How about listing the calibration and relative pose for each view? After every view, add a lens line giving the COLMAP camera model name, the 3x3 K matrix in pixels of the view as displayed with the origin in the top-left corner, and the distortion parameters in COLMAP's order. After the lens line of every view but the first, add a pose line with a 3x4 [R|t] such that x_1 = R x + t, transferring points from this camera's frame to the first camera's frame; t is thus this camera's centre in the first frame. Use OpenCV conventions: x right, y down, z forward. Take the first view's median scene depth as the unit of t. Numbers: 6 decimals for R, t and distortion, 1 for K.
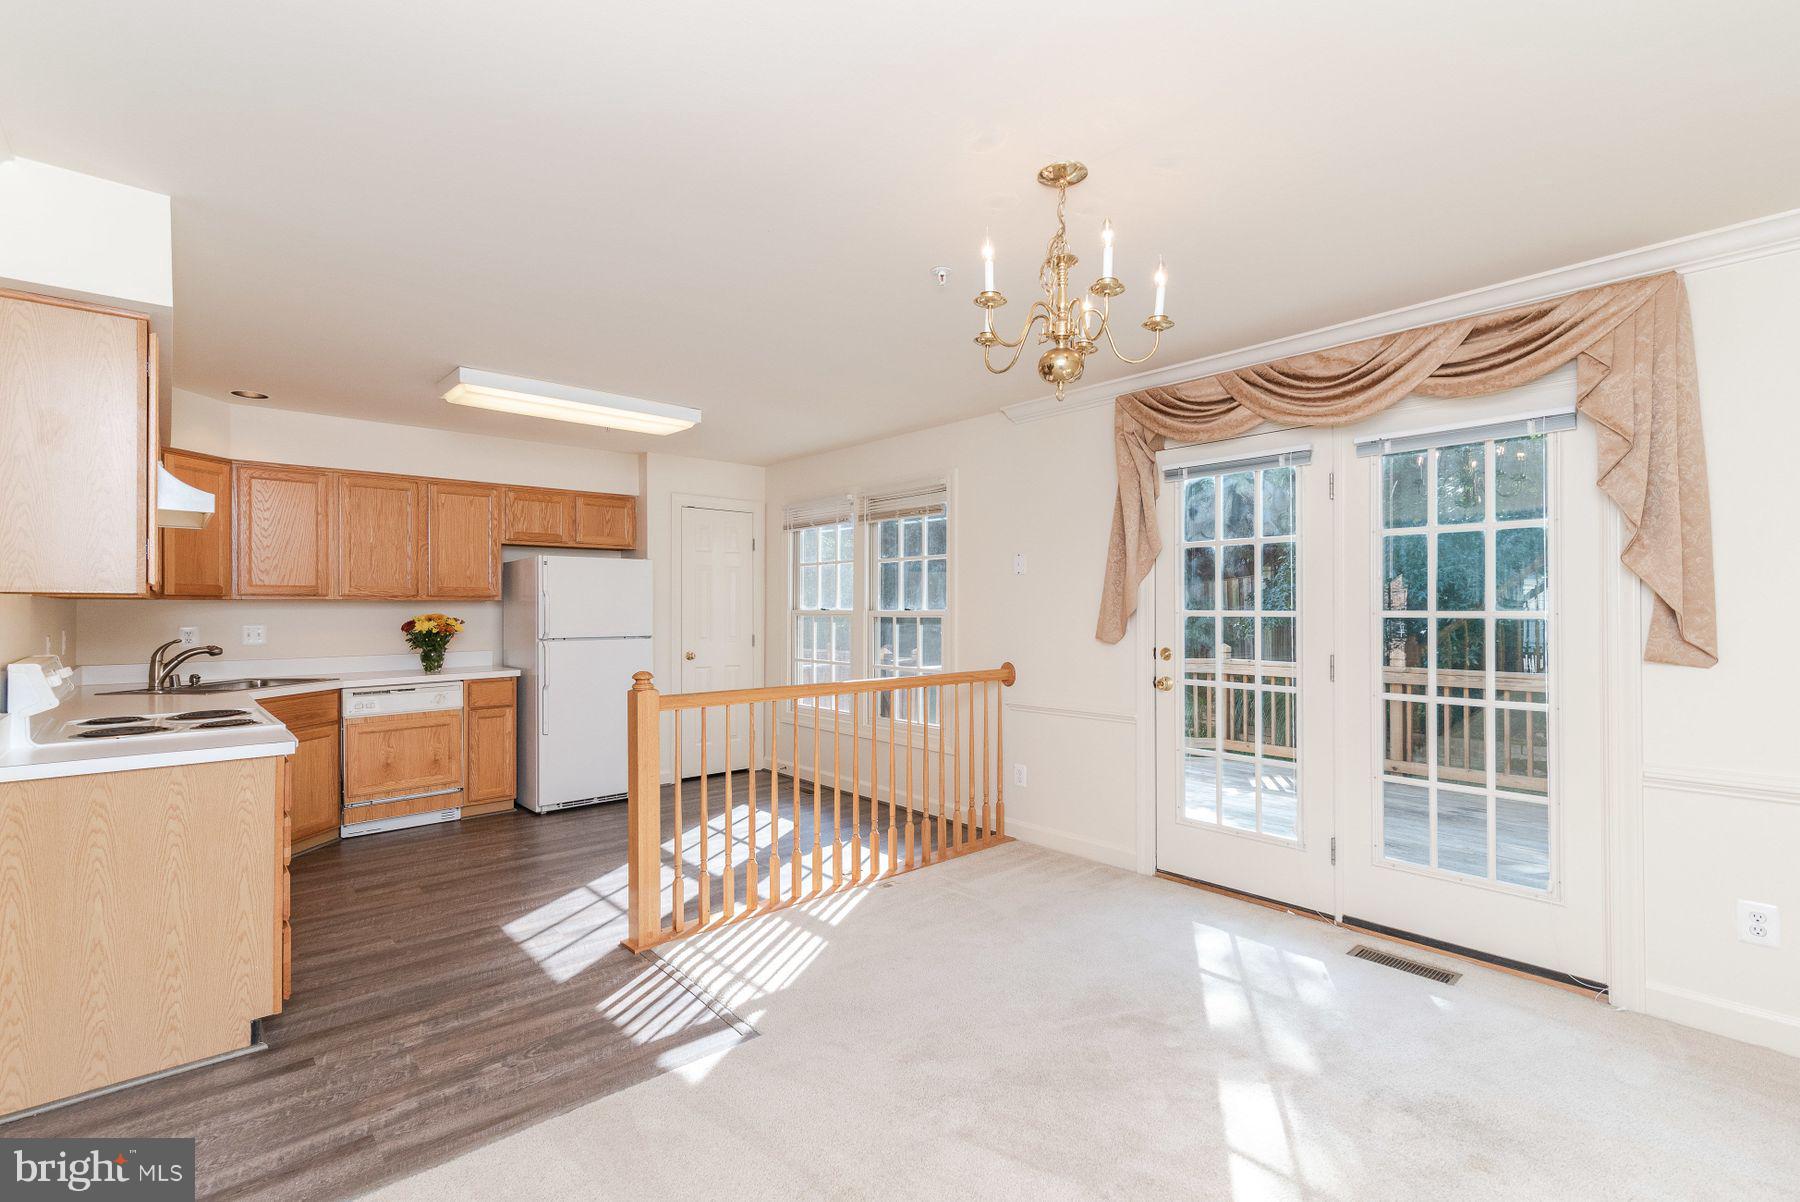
lens RADIAL K [[821.5, 0, 904.7], [0, 821.5, 608.9], [0, 0, 1]] dist [0.021416, -0.000071]
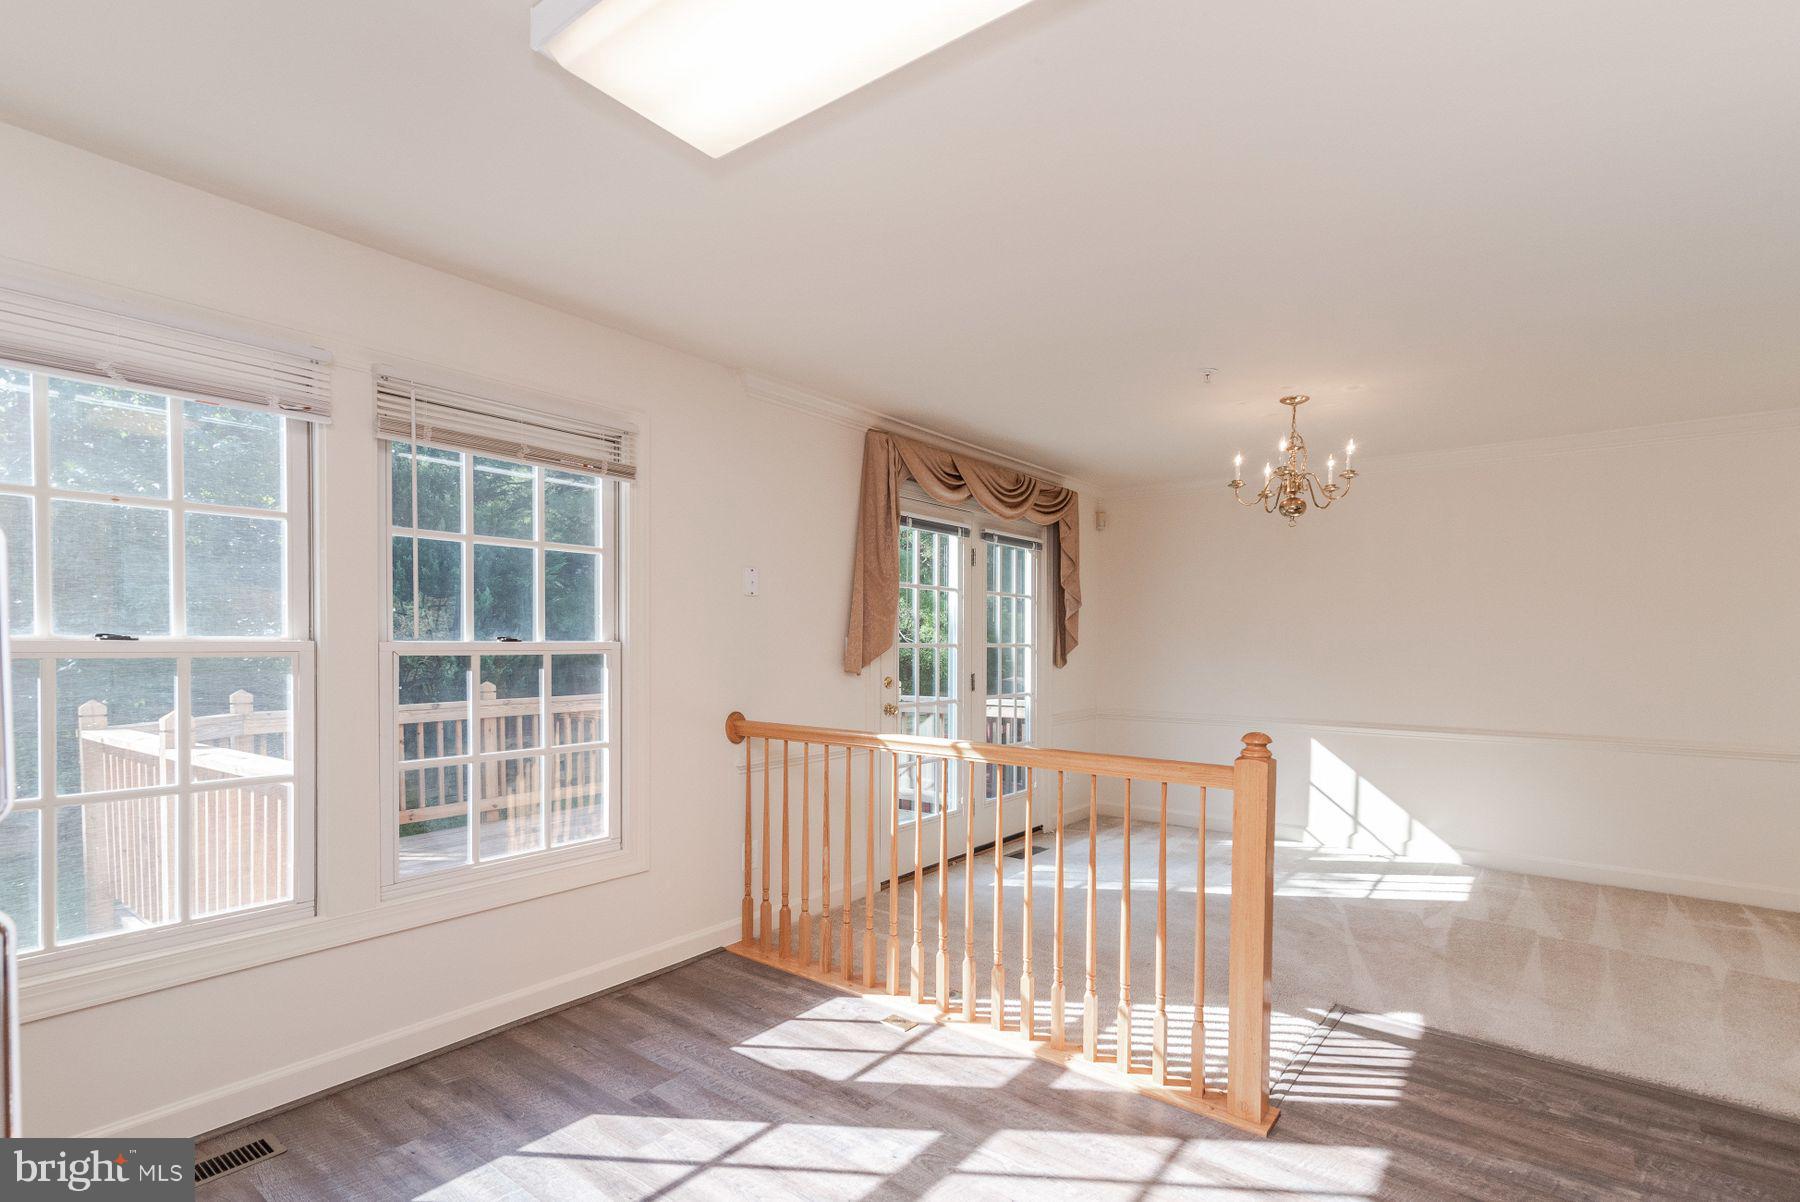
lens RADIAL K [[843.2, 0, 965.7], [0, 843.2, 655.2], [0, 0, 1]] dist [0.020950, 0.000296]
pose [[-0.220683, -0.017631, 0.975186, -1.118860], [-0.007425, 0.999838, 0.016397, -0.000917], [-0.975317, -0.003622, -0.220778, 1.619976]]
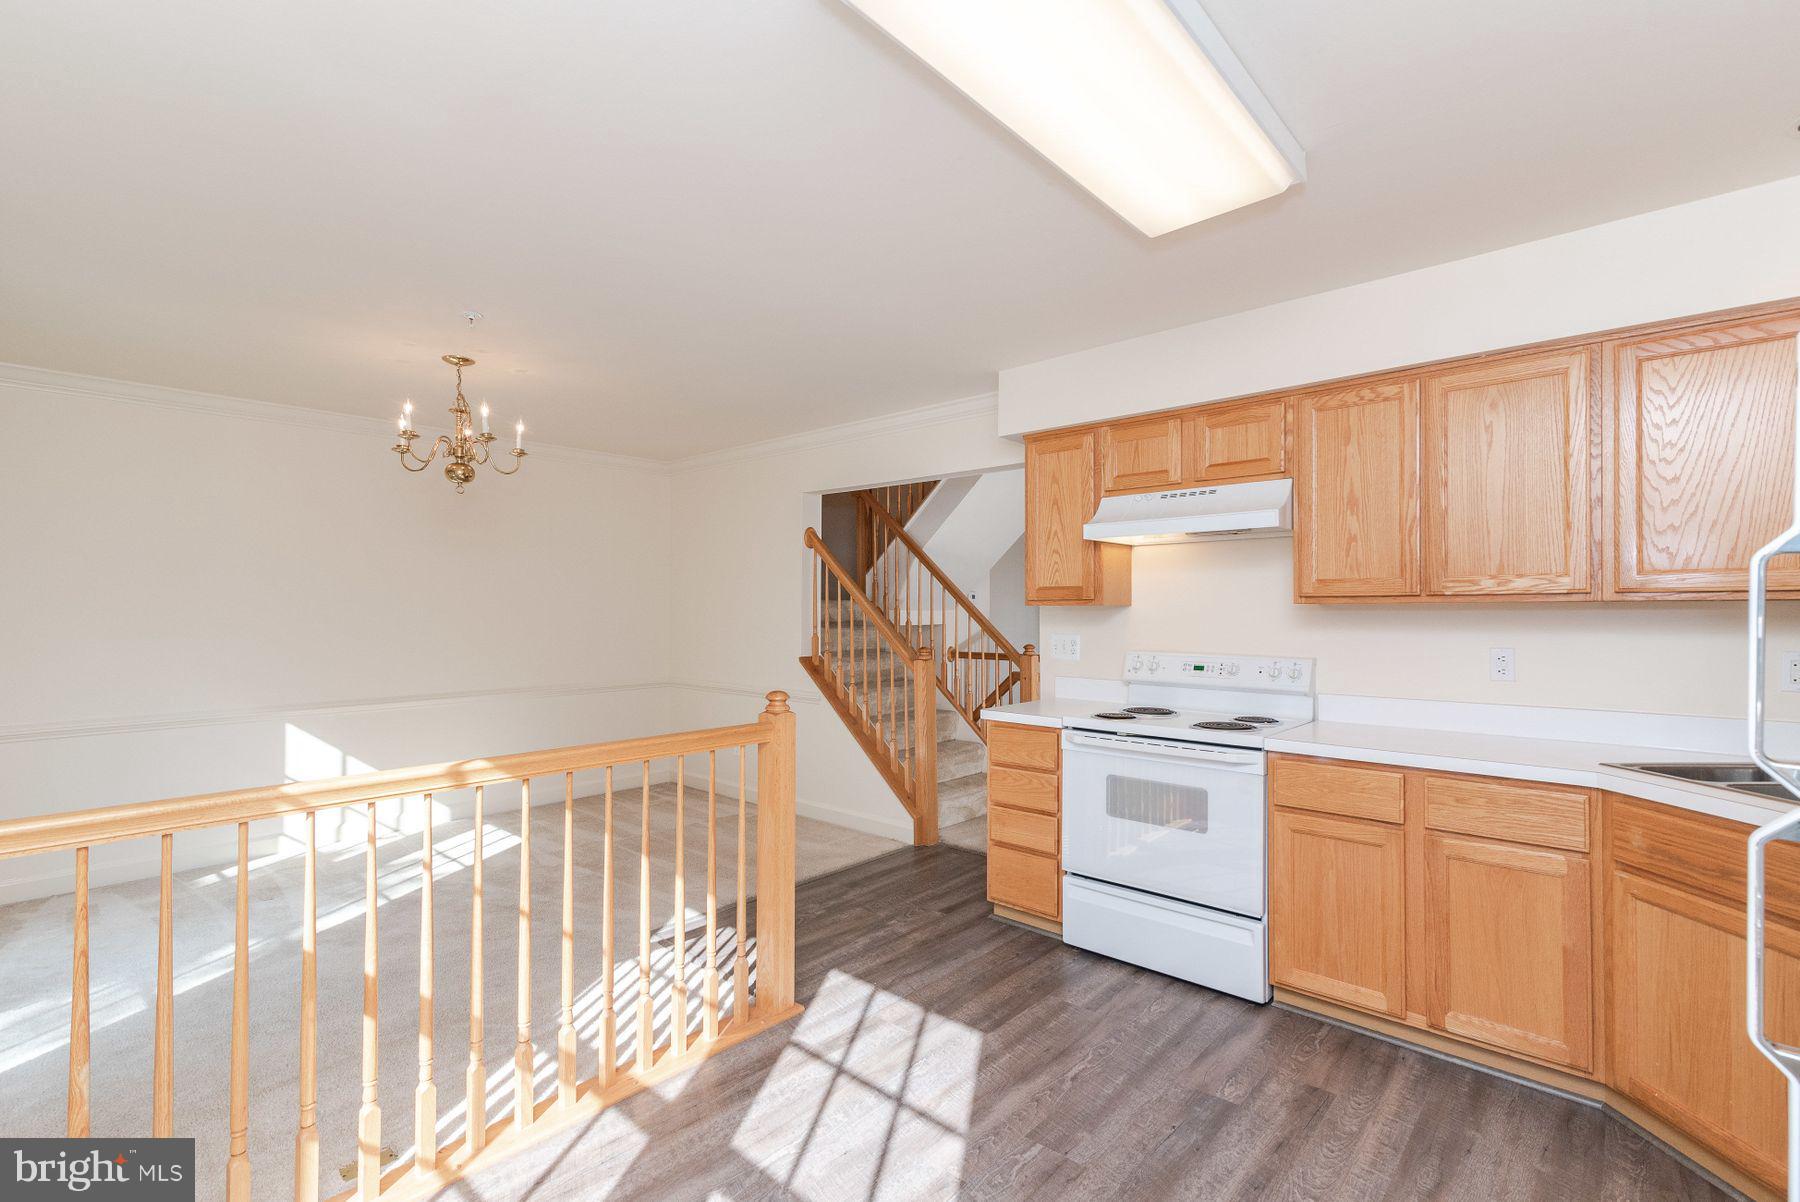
lens RADIAL K [[821.5, 0, 904.7], [0, 821.5, 608.9], [0, 0, 1]] dist [0.021416, -0.000071]
pose [[-0.993351, -0.003253, -0.115077, -0.401955], [-0.003088, 0.999994, -0.001611, -0.013867], [0.115082, -0.001245, -0.993355, 2.168038]]
